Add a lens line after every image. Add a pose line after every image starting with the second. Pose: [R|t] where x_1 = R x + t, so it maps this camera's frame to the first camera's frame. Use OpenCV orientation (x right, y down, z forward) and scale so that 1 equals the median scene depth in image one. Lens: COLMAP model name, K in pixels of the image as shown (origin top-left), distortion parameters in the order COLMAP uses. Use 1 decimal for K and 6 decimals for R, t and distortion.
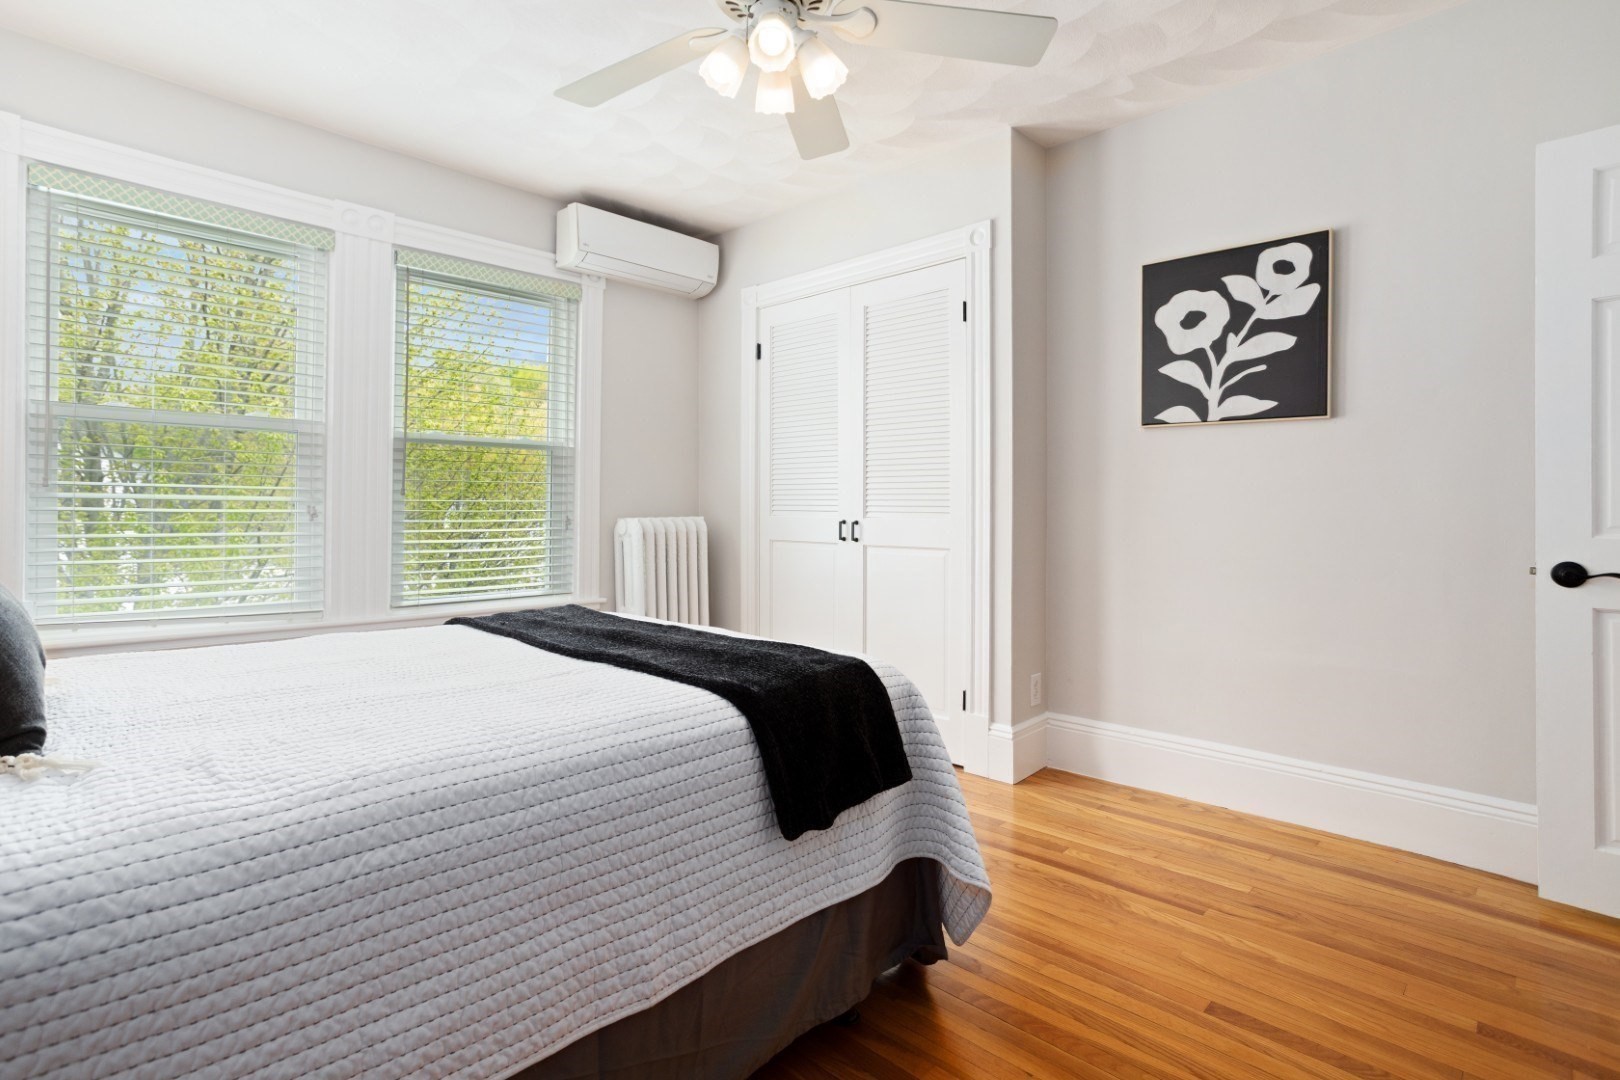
lens RADIAL K [[781.9, 0, 821.1], [0, 781.9, 515.3], [0, 0, 1]] dist [-0.053683, 0.029186]
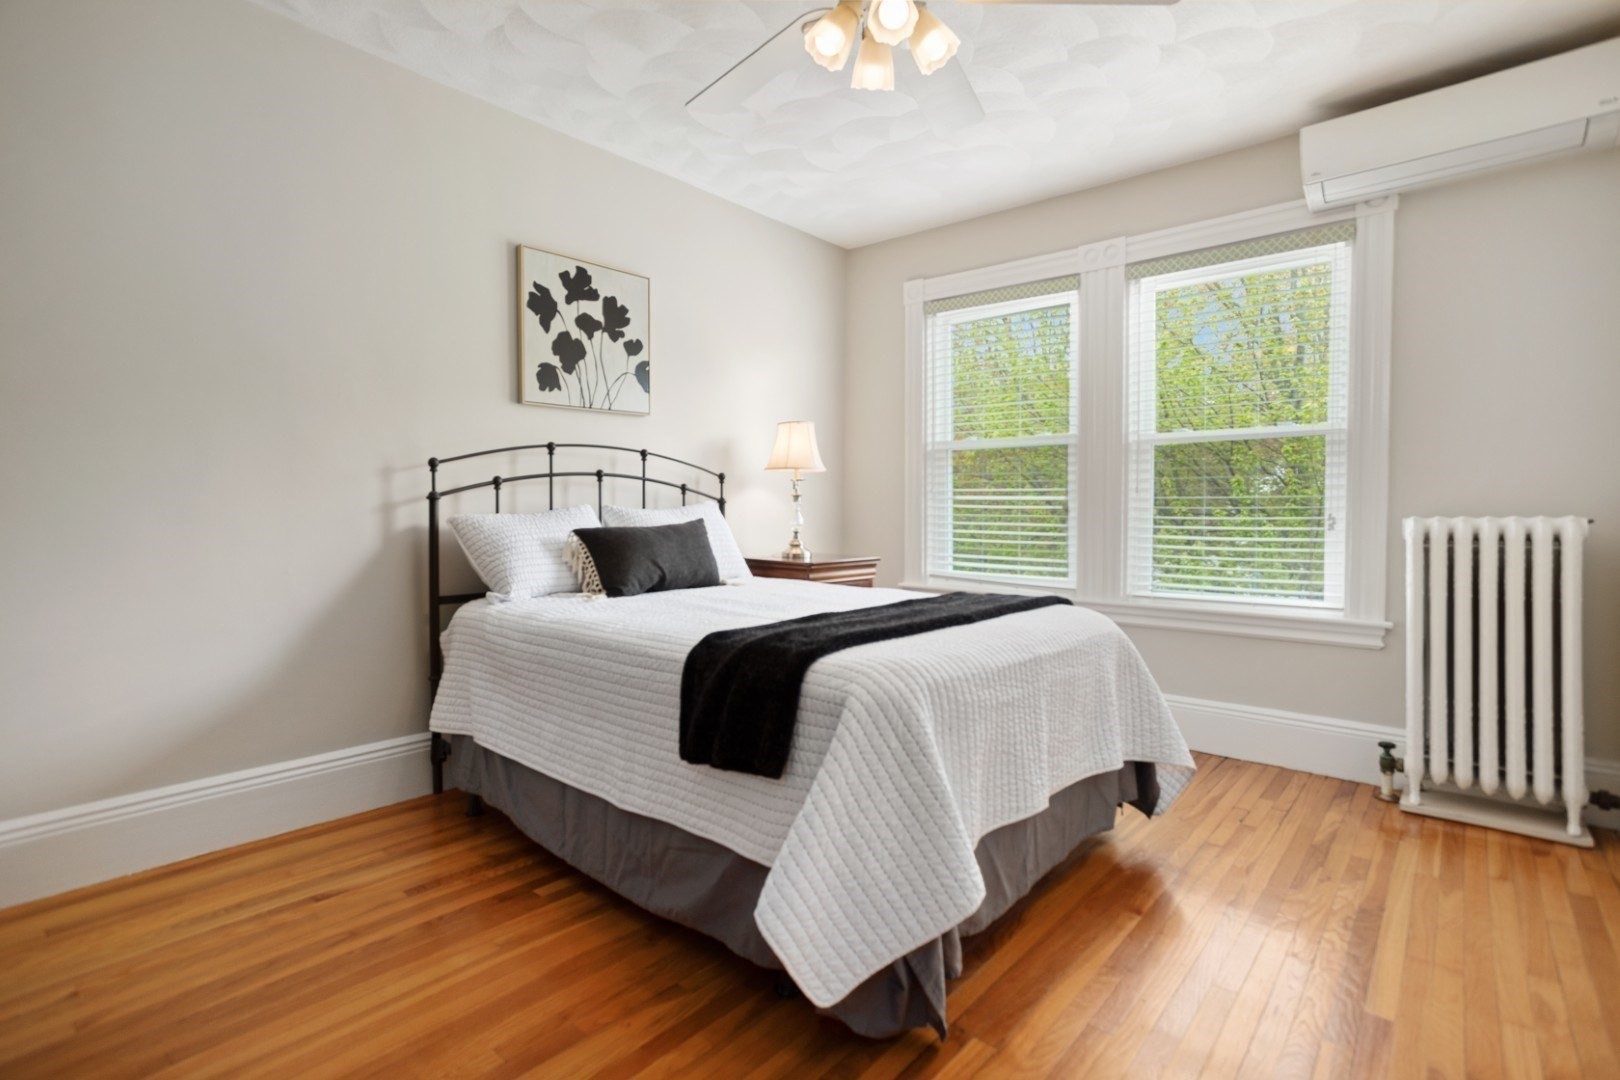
lens RADIAL K [[781.9, 0, 821.1], [0, 781.9, 515.3], [0, 0, 1]] dist [-0.053683, 0.029186]
pose [[0.067476, 0.007783, -0.997691, 0.736497], [-0.004689, 0.999961, 0.007484, 0.005437], [0.997710, 0.004173, 0.067510, 0.676640]]
